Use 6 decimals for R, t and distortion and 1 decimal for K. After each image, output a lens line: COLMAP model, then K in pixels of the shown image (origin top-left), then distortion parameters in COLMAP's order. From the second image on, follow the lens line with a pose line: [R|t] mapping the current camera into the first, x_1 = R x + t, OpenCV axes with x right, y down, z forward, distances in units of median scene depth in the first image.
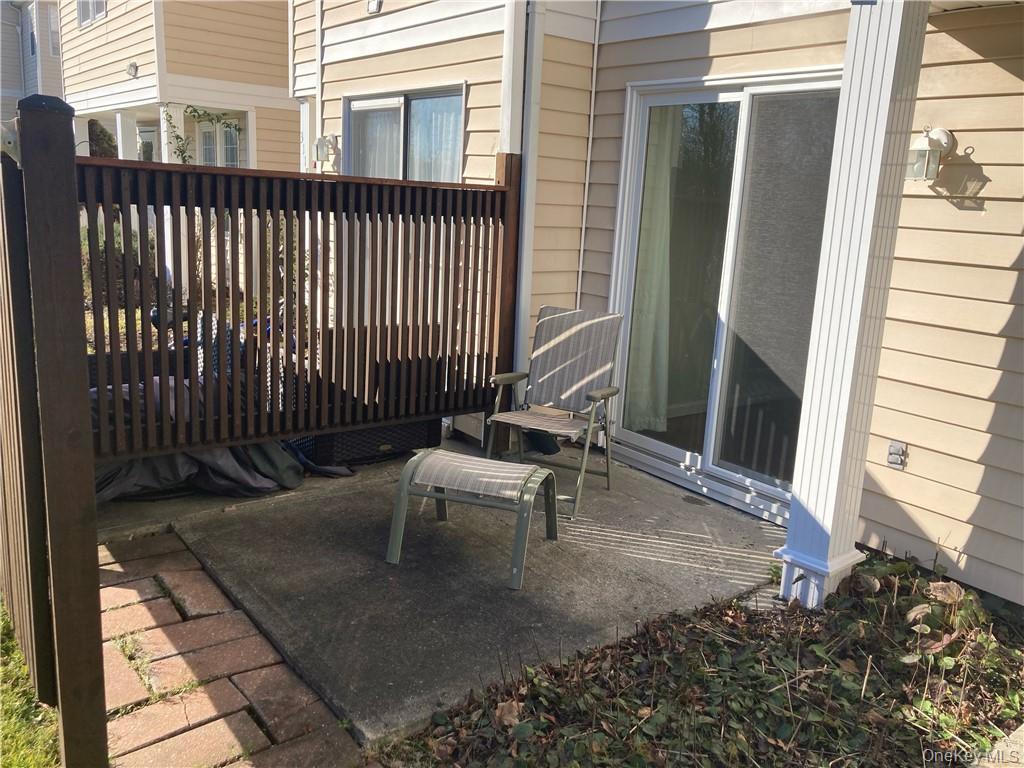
lens RADIAL K [[845.0, 0, 520.9], [0, 845.0, 376.9], [0, 0, 1]] dist [0.011600, -0.012919]
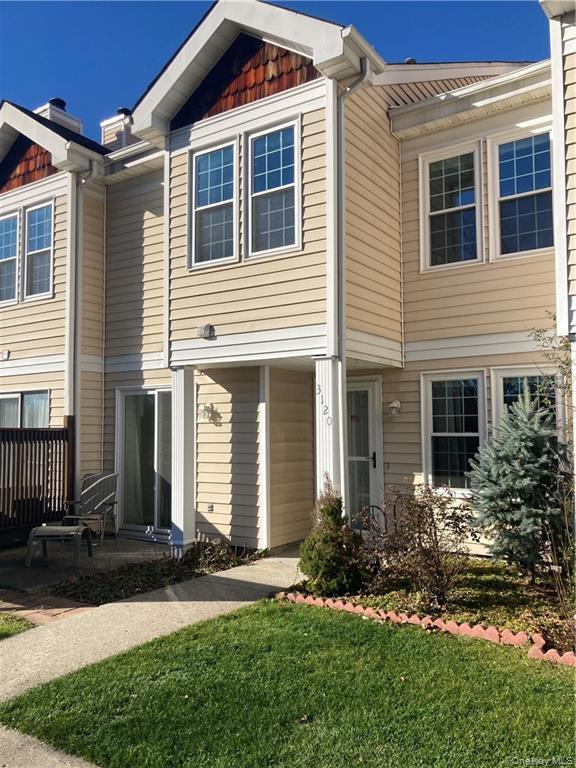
lens RADIAL K [[633.8, 0, 299.1], [0, 633.8, 394.6], [0, 0, 1]] dist [0.011600, -0.012919]
pose [[0.945162, -0.039657, 0.324185, 0.025481], [0.124243, 0.961633, -0.244594, 0.238591], [-0.302047, 0.271459, 0.913826, -1.010332]]
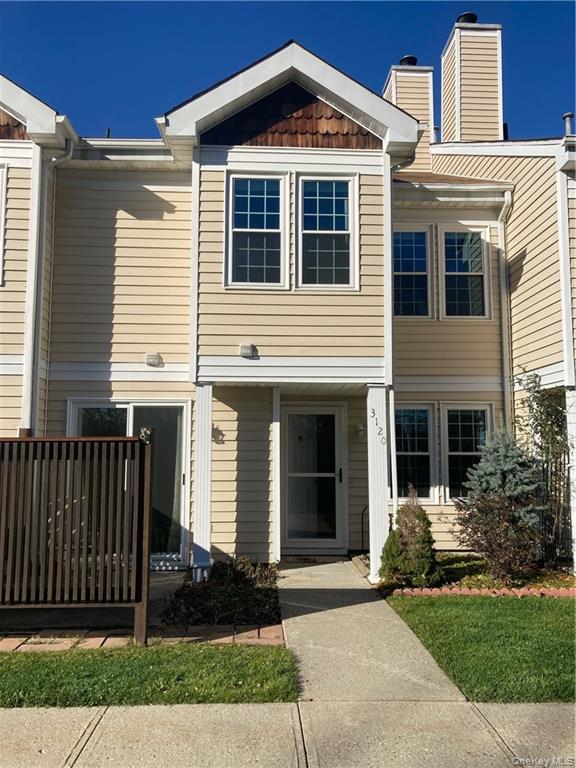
lens RADIAL K [[633.8, 0, 291.2], [0, 633.8, 388.8], [0, 0, 1]] dist [0.011600, -0.012919]
pose [[0.572178, 0.031655, 0.819518, -0.981185], [0.207158, 0.961274, -0.181765, 0.073015], [-0.793535, 0.273771, 0.543462, -0.447868]]
